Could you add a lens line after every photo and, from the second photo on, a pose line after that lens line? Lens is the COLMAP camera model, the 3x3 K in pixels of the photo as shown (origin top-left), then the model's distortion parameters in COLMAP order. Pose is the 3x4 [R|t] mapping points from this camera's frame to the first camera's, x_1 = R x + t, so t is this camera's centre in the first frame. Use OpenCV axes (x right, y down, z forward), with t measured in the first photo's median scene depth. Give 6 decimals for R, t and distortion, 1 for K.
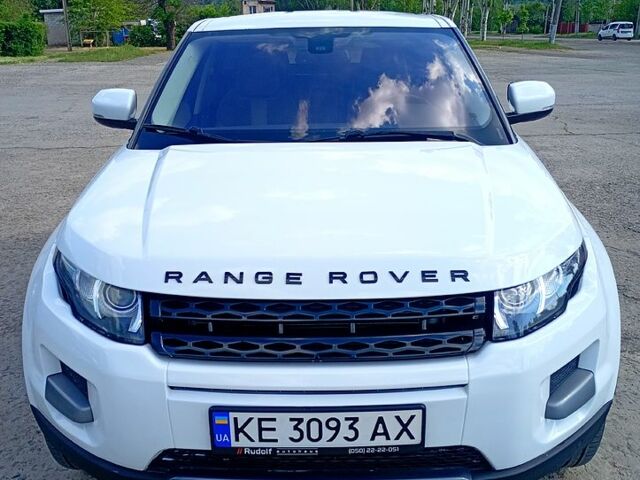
lens RADIAL K [[695.1, 0, 320.0], [0, 695.1, 240.0], [0, 0, 1]] dist [0.025218, 0.003050]
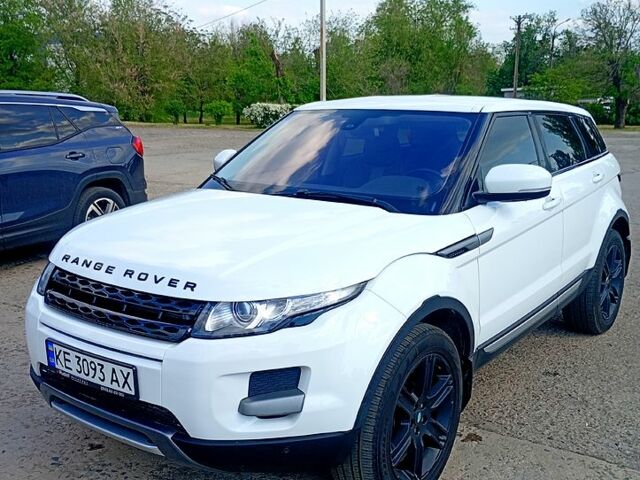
lens RADIAL K [[695.1, 0, 320.0], [0, 695.1, 240.0], [0, 0, 1]] dist [0.025218, 0.003050]
pose [[0.813266, 0.127534, -0.567744, 1.221751], [-0.185814, 0.981522, -0.045688, -0.024463], [0.551426, 0.142652, 0.821936, -0.006791]]
